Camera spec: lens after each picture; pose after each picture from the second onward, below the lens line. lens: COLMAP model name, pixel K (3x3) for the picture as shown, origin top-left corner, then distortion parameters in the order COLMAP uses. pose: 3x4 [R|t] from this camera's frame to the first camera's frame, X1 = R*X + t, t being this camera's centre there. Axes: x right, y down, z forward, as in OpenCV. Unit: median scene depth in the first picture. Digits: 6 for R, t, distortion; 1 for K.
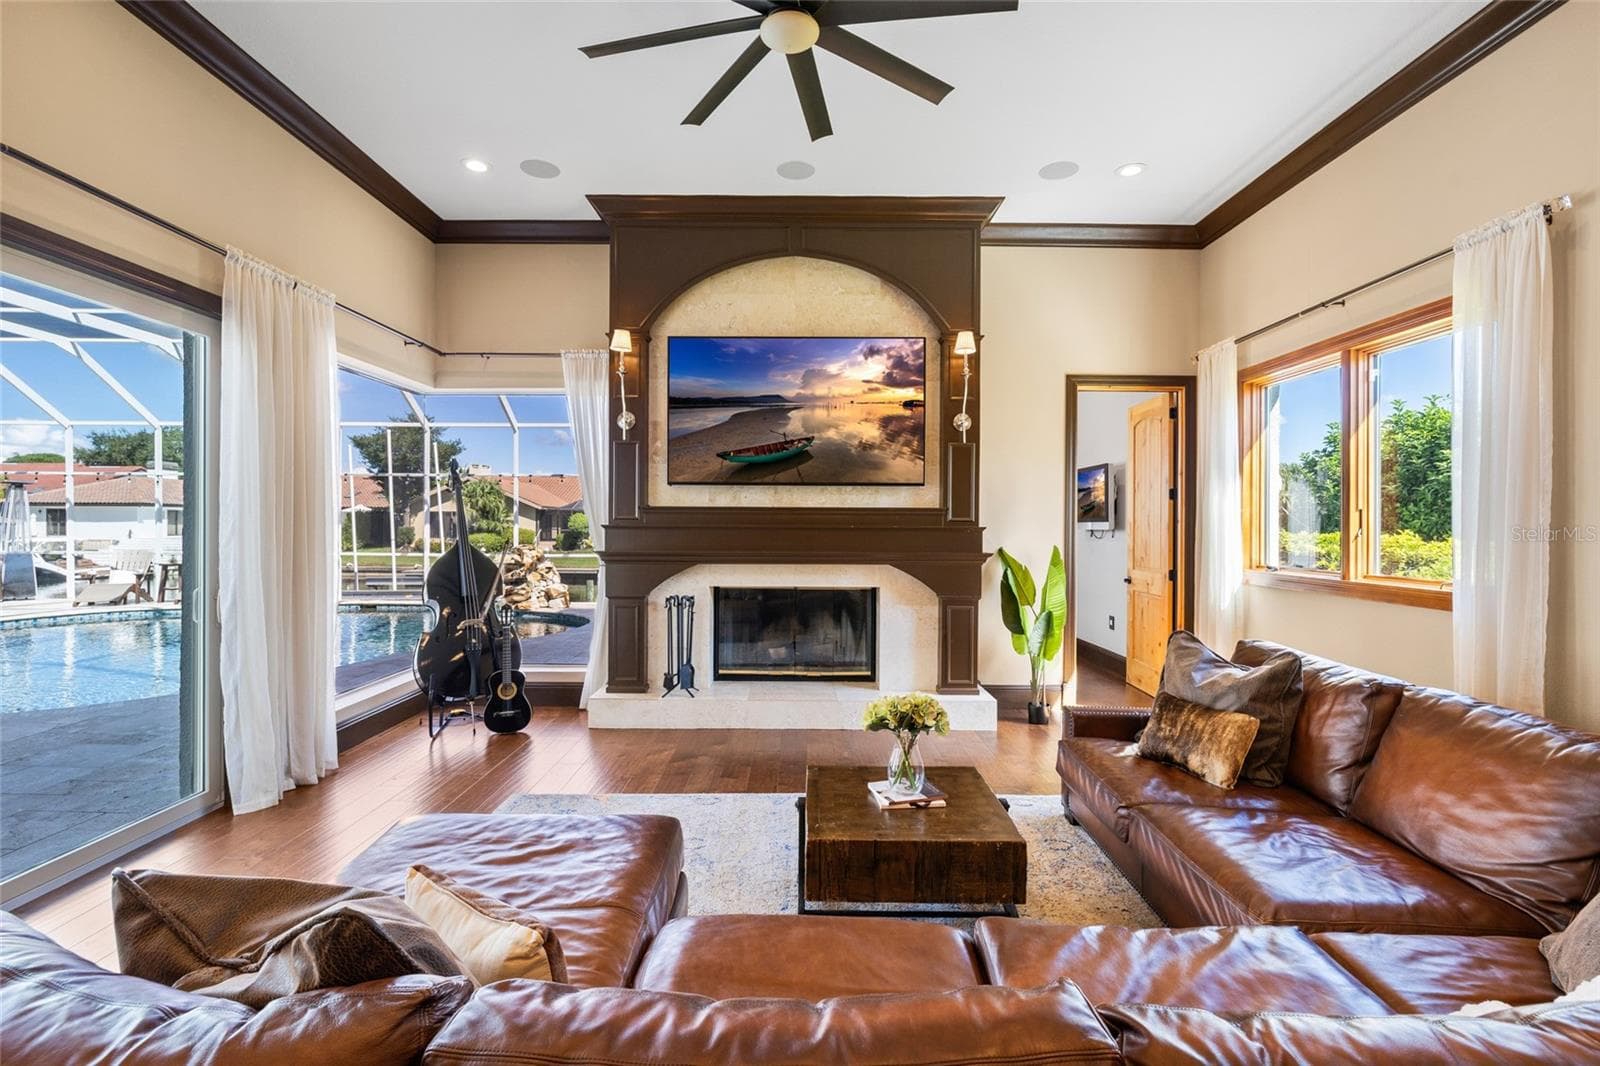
lens RADIAL K [[706.1, 0, 800.0], [0, 706.1, 533.0], [0, 0, 1]] dist [-0.014600, 0.000082]
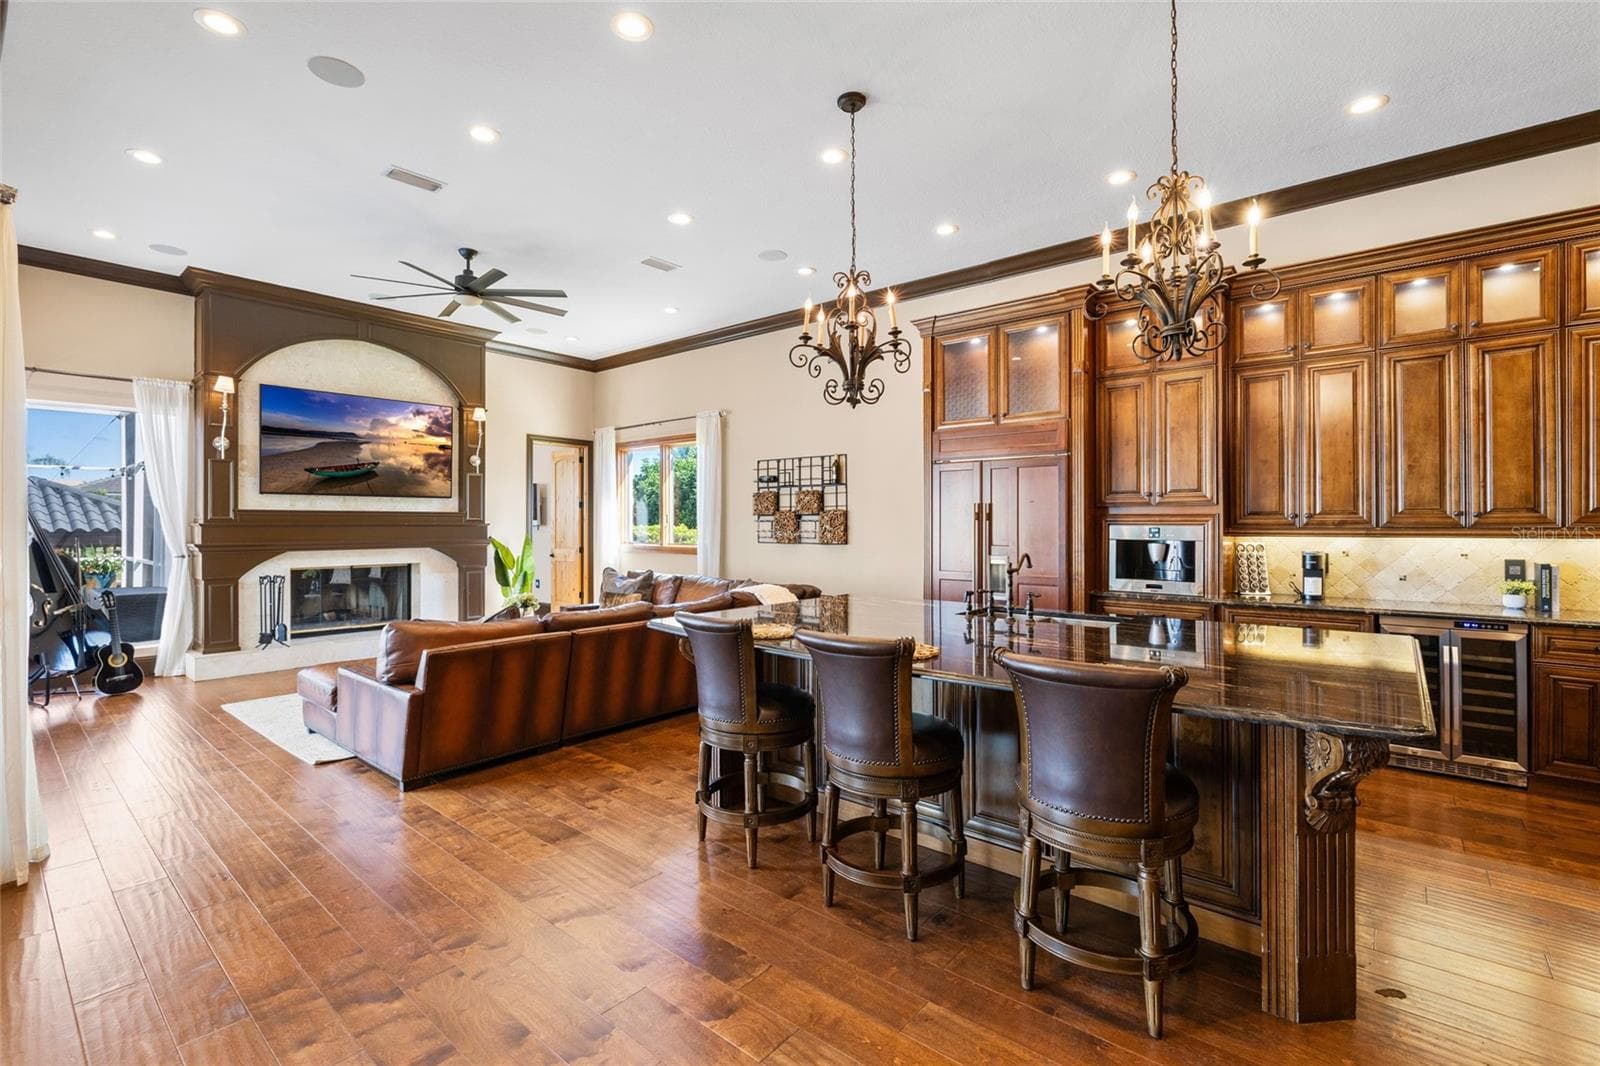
lens RADIAL K [[706.1, 0, 800.0], [0, 706.1, 533.0], [0, 0, 1]] dist [-0.014600, 0.000082]
pose [[0.634880, -0.010782, 0.772536, -0.566225], [0.008422, 0.999940, 0.007034, 0.010072], [-0.772565, 0.002041, 0.634933, -0.644190]]
